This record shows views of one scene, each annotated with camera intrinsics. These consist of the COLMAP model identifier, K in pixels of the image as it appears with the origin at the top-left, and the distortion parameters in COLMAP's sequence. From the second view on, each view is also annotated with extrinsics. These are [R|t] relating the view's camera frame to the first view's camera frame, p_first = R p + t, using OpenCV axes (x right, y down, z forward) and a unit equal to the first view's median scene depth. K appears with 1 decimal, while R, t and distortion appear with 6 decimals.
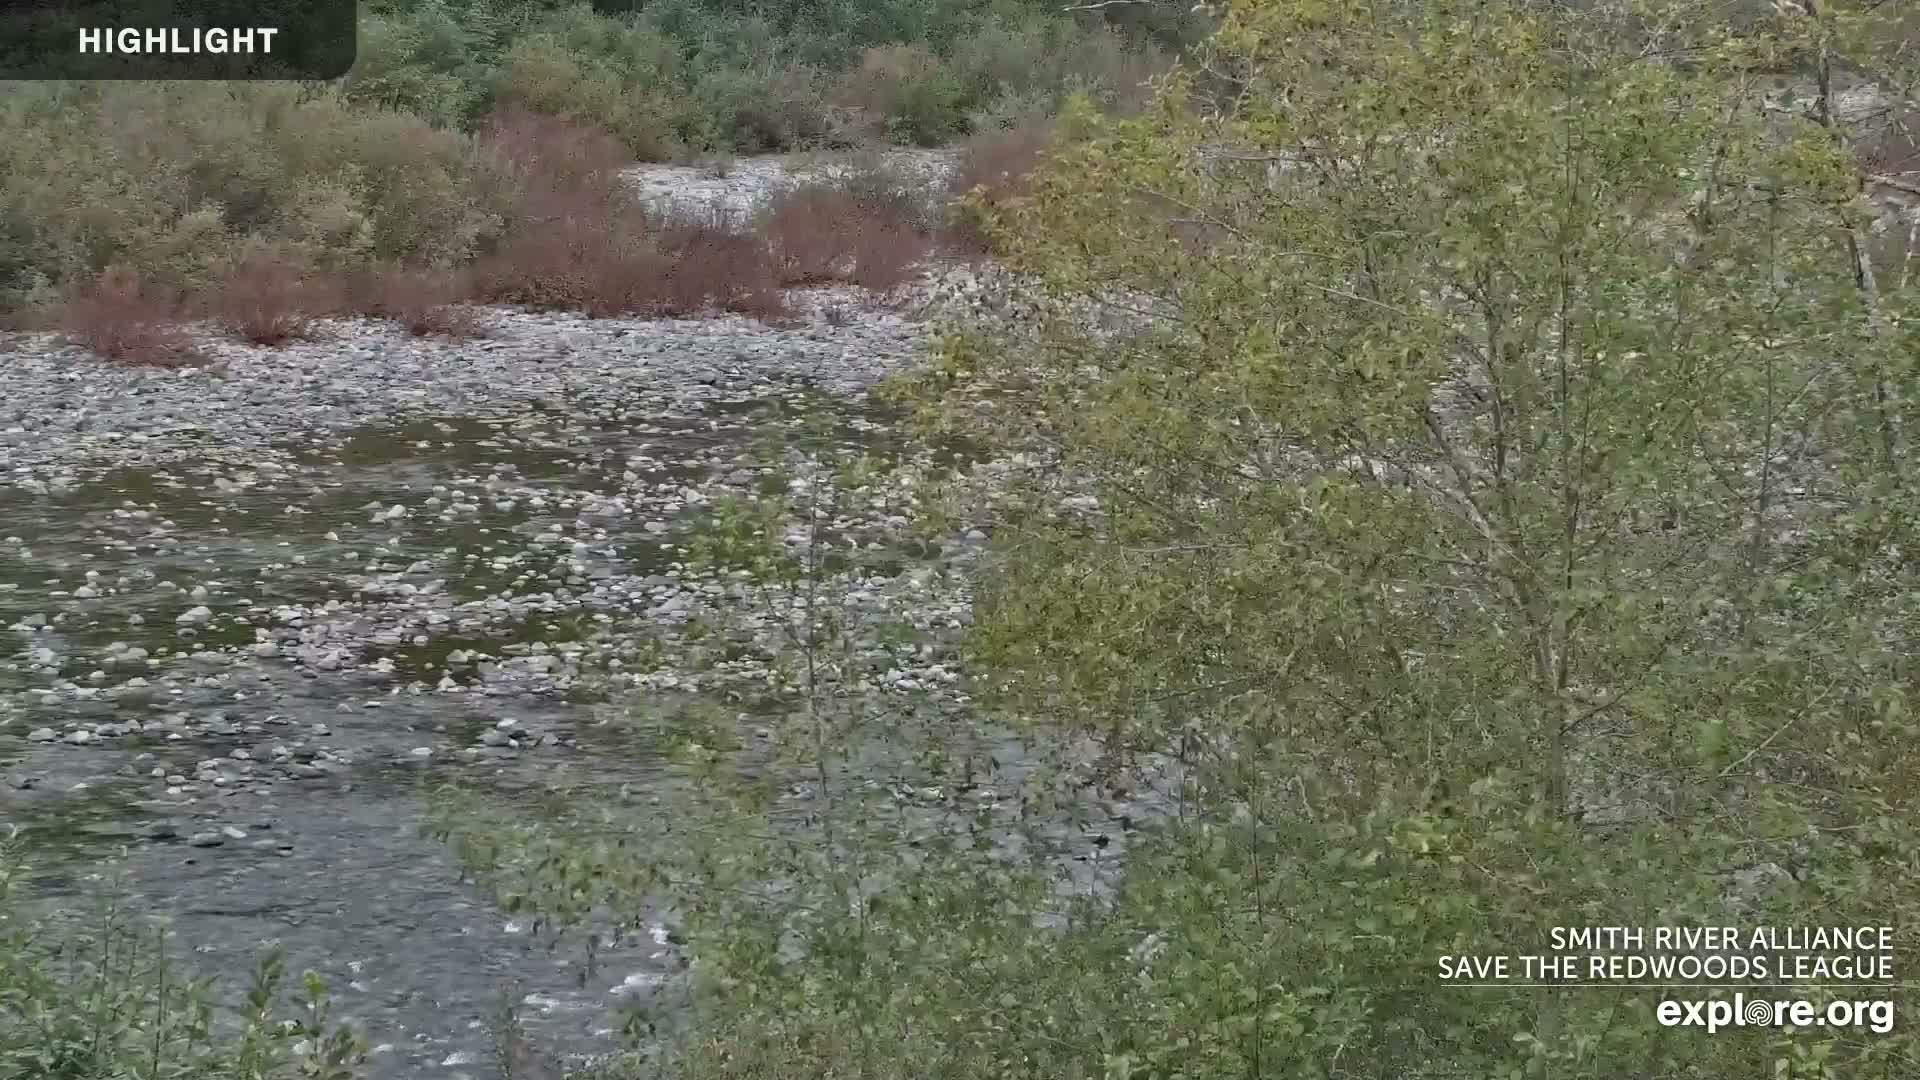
lens RADIAL K [[2024.8, 0, 960.0], [0, 2024.8, 540.0], [0, 0, 1]] dist [0.081926, 0.012389]
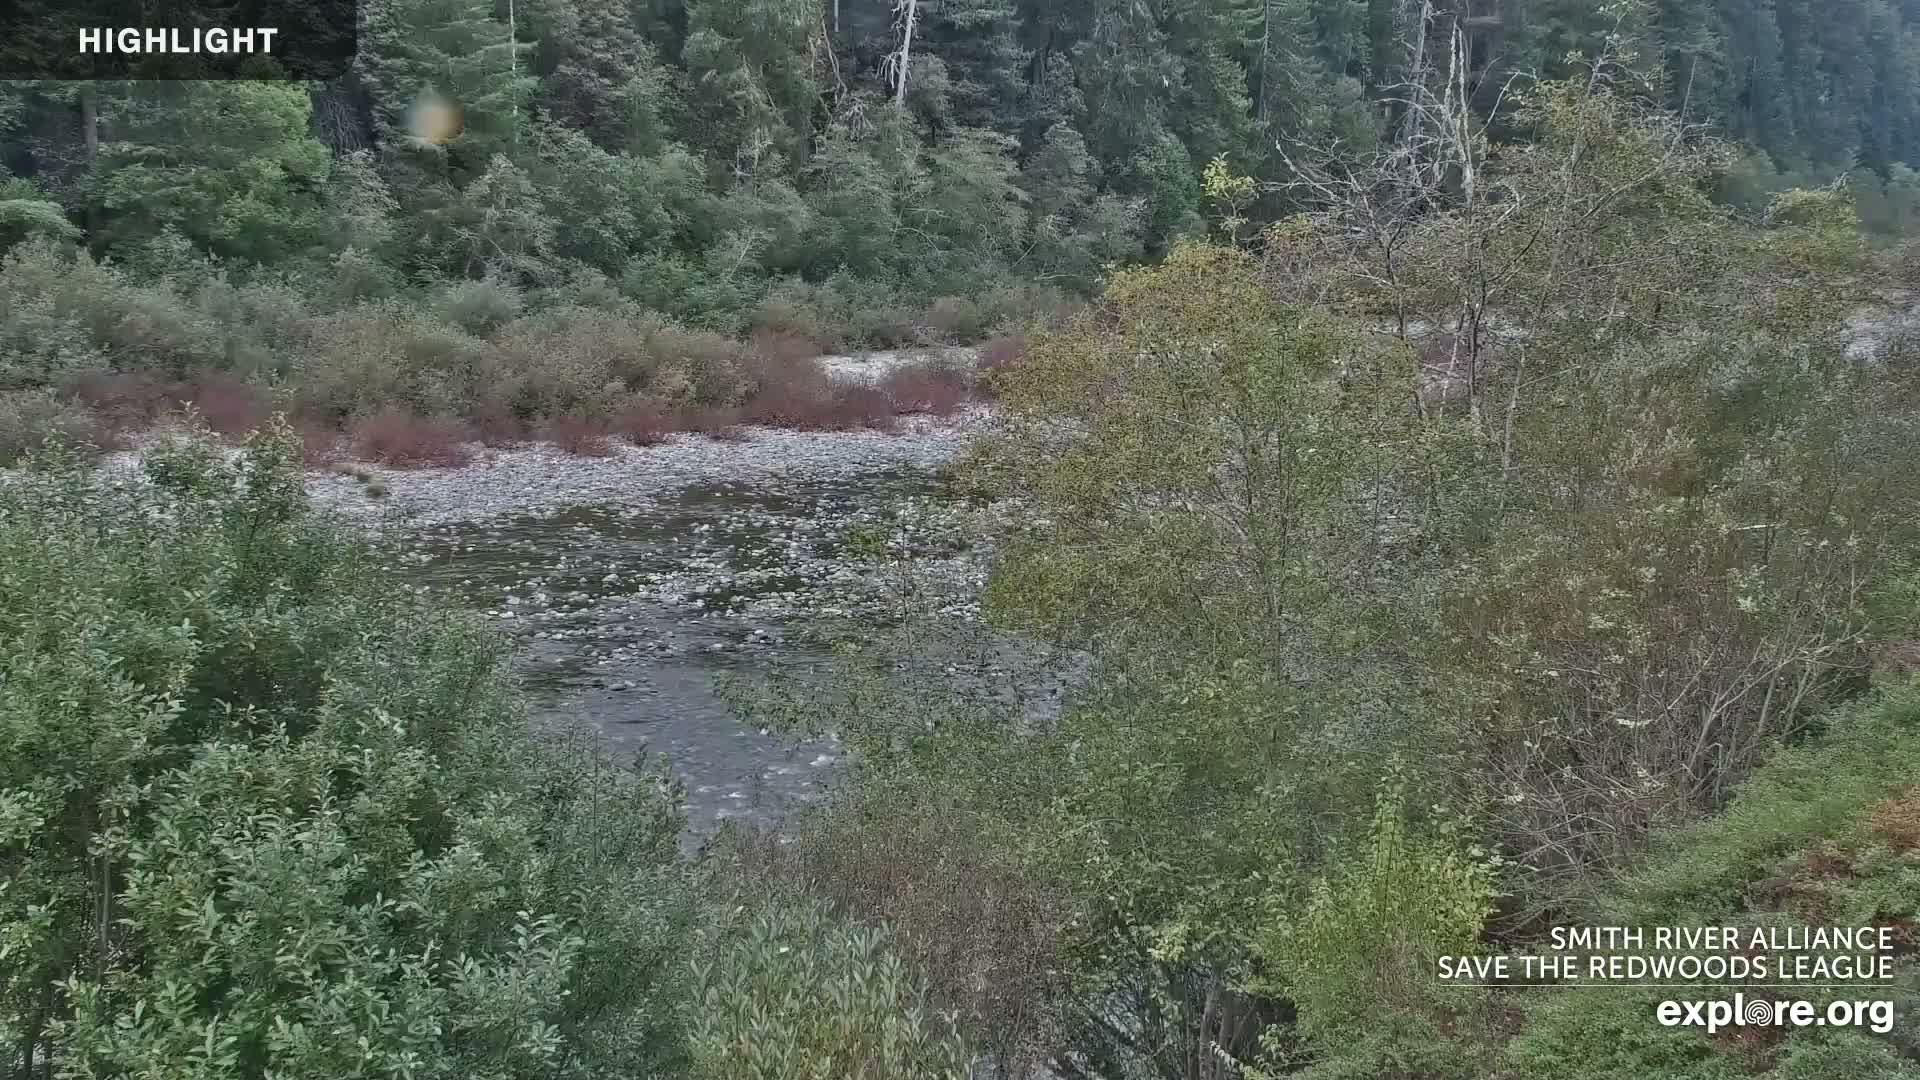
lens RADIAL K [[1717.3, 0, 1017.2], [0, 1717.3, 543.5], [0, 0, 1]] dist [-0.120934, 0.101728]
pose [[0.998566, 0.000310, 0.053533, -0.057019], [-0.000612, 0.999984, 0.005612, -0.007710], [-0.053531, -0.005636, 0.998550, -0.710001]]
